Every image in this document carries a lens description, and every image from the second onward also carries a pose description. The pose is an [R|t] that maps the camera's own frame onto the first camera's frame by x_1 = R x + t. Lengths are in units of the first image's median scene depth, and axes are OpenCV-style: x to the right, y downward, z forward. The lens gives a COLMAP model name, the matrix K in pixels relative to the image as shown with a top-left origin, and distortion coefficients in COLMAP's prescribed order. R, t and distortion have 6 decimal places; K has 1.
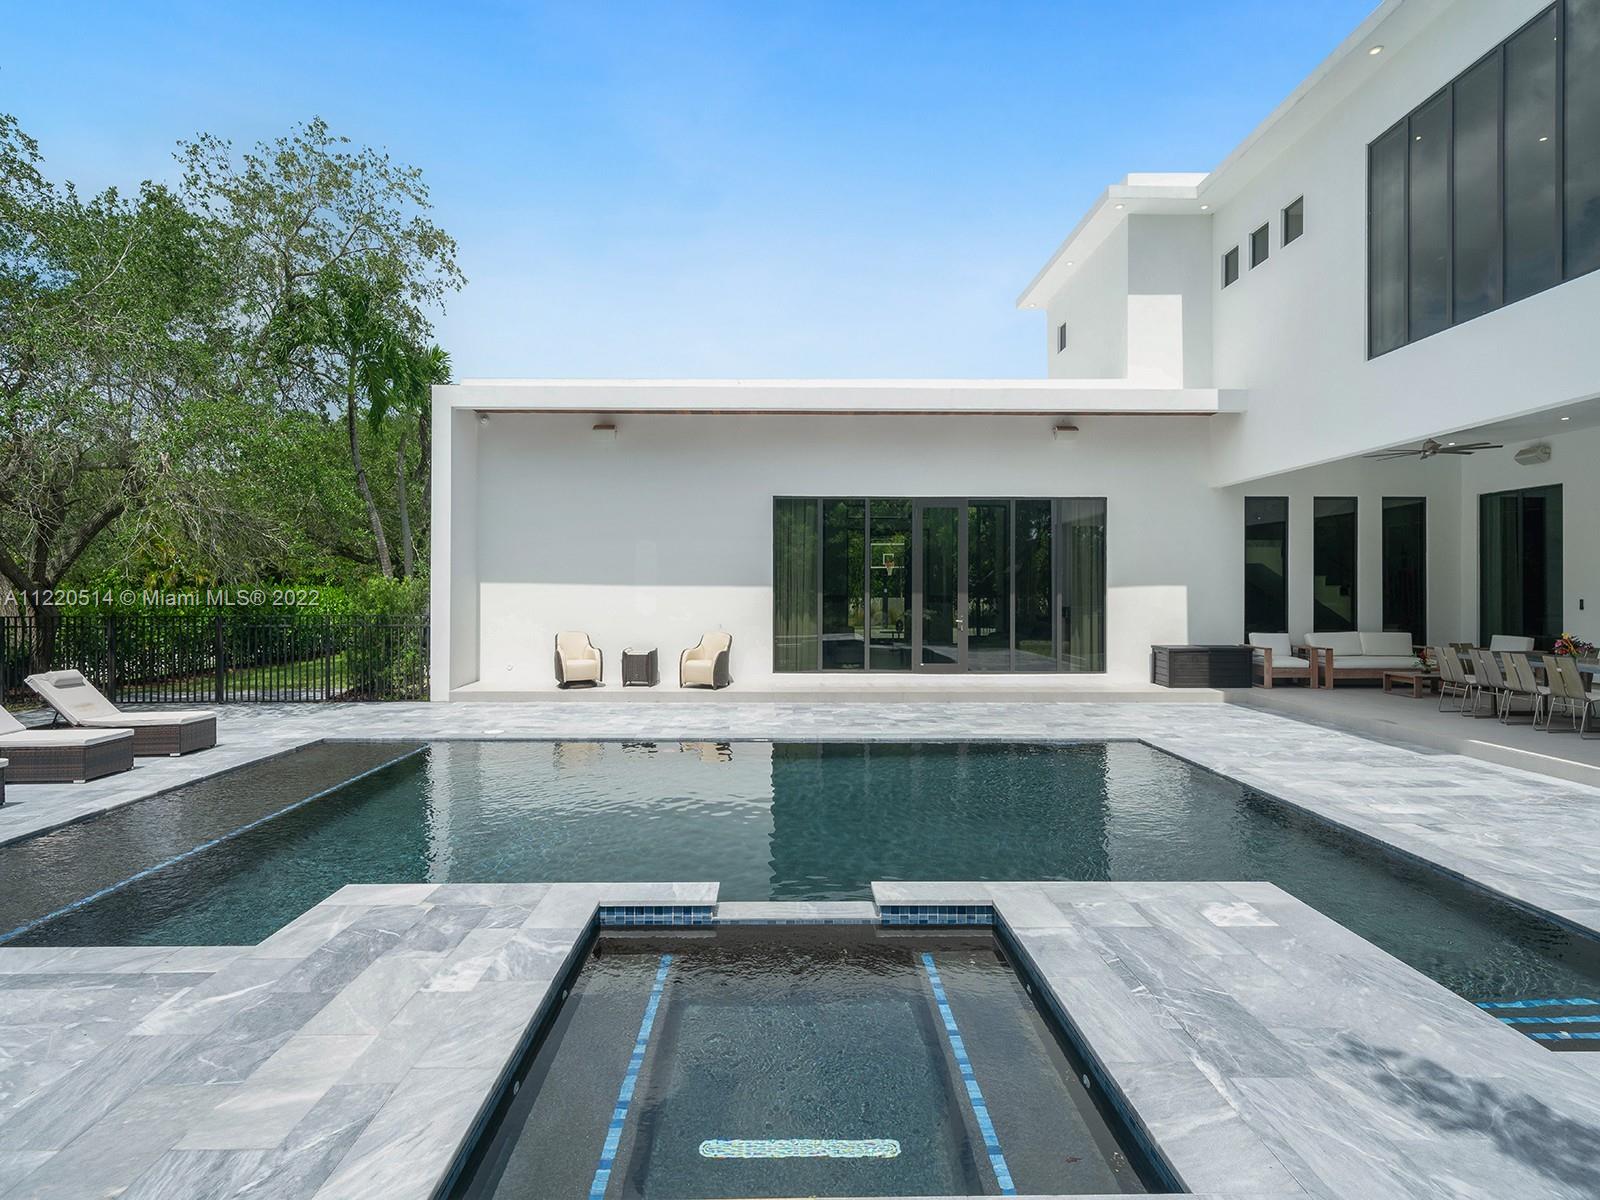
lens RADIAL K [[799.9, 0, 790.7], [0, 799.9, 597.5], [0, 0, 1]] dist [-0.004764, -0.000301]
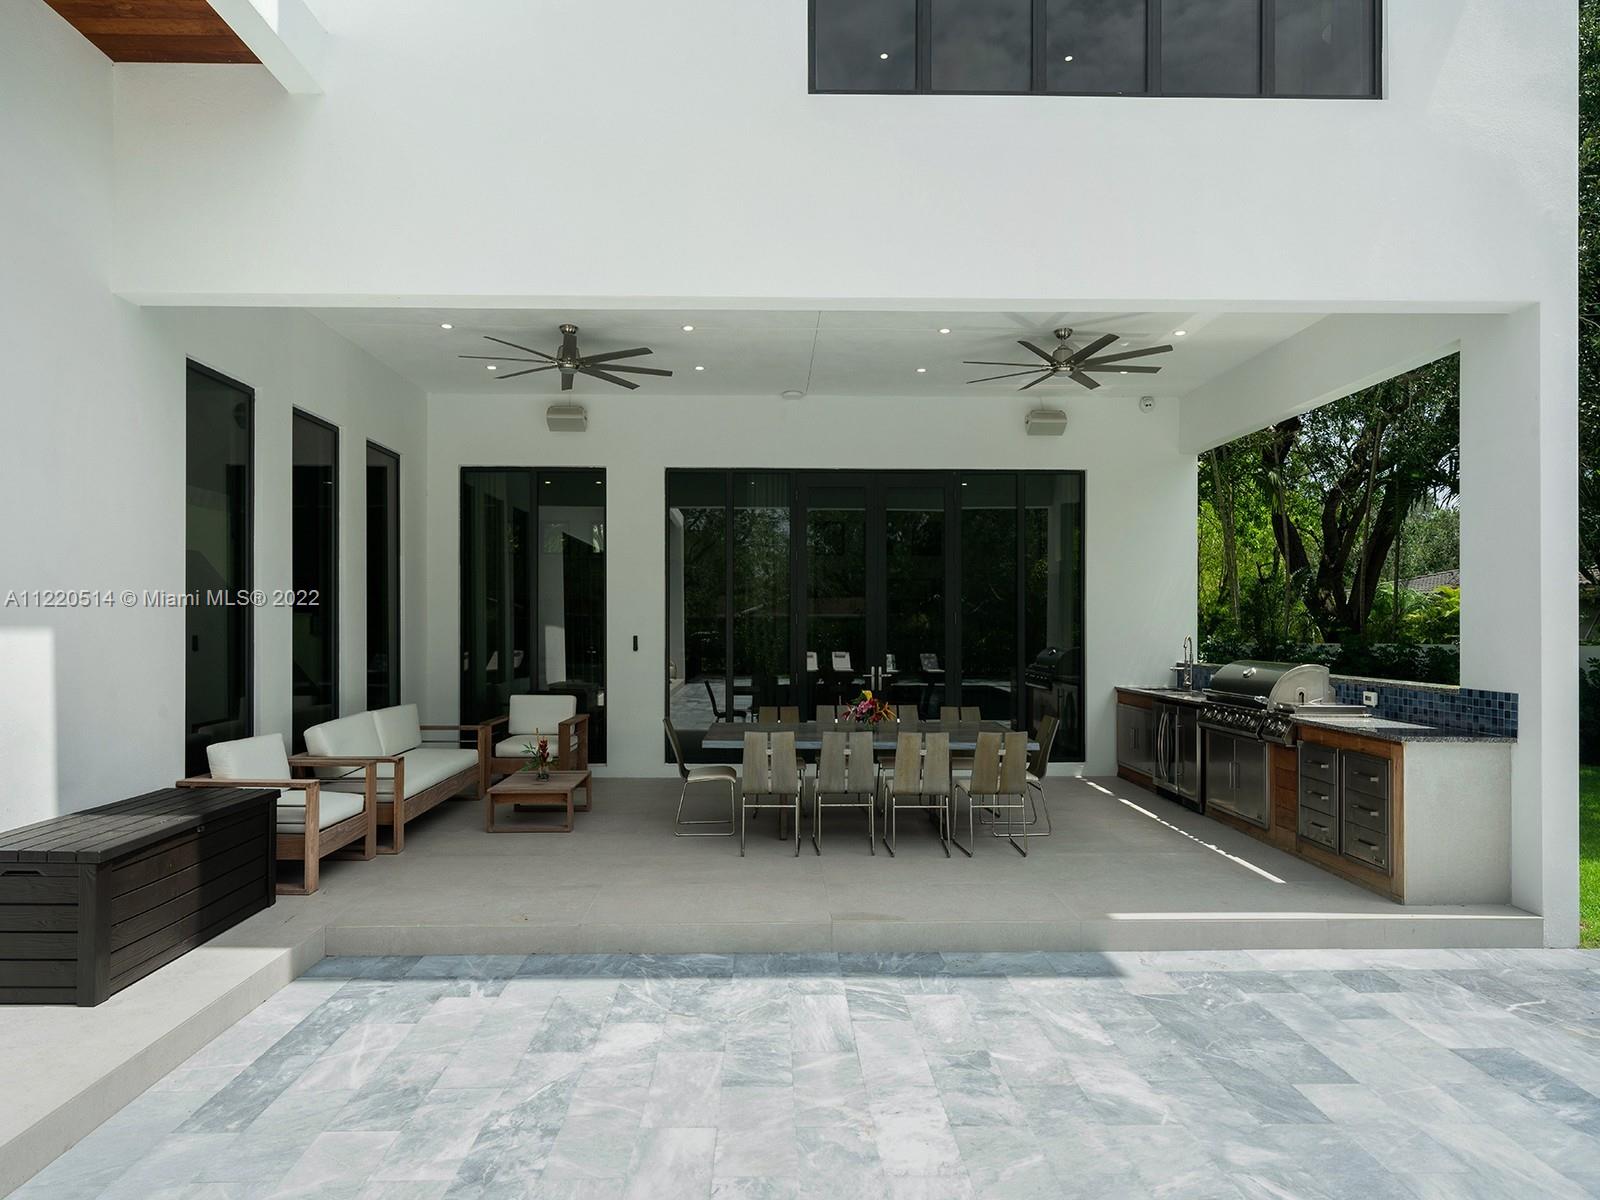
lens RADIAL K [[897.6, 0, 789.1], [0, 897.6, 626.7], [0, 0, 1]] dist [0.001213, -0.000305]
pose [[-0.009189, -0.007455, 0.999930, 0.174857], [0.008452, 0.999936, 0.007533, -0.009128], [-0.999922, 0.008521, -0.009125, 0.756108]]
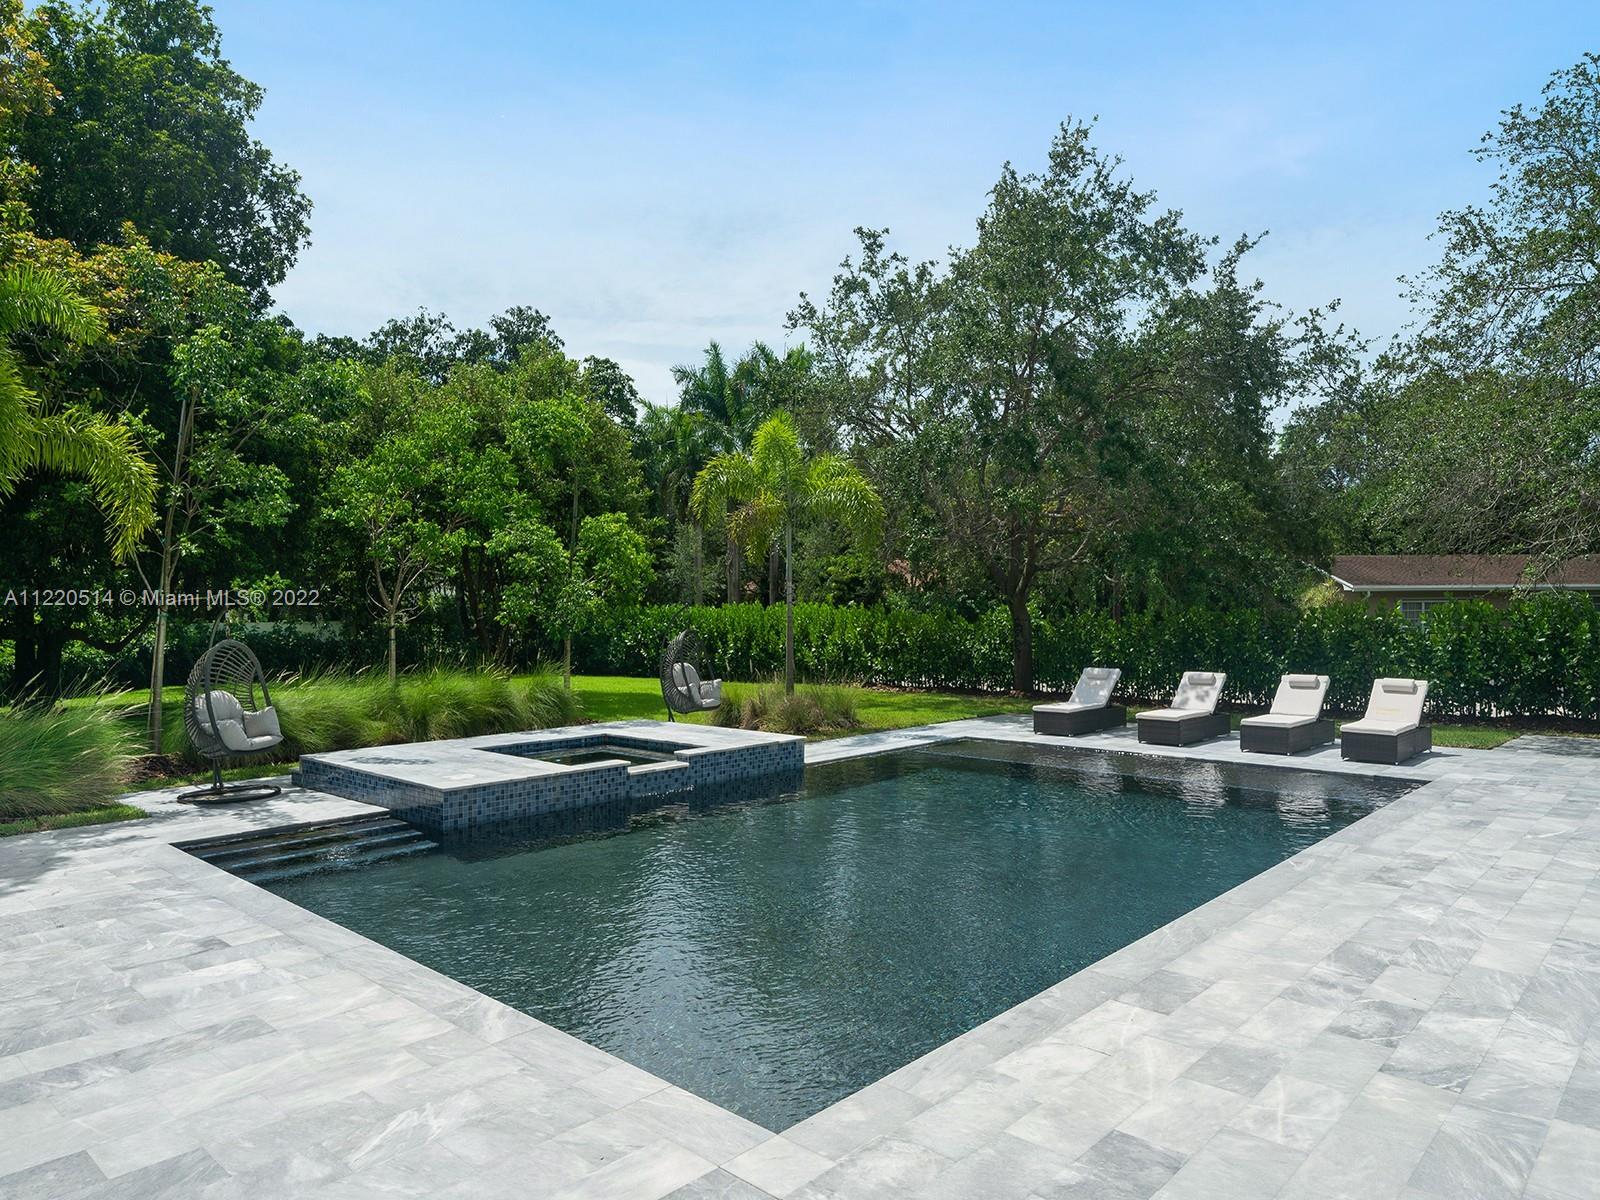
lens RADIAL K [[1047.0, 0, 799.3], [0, 1047.0, 603.1], [0, 0, 1]] dist [0.000366, -0.001522]
pose [[-0.682467, -0.005588, -0.730895, 0.498950], [-0.006171, 0.999979, -0.001883, -0.011383], [0.730890, 0.003225, -0.682488, 0.897968]]
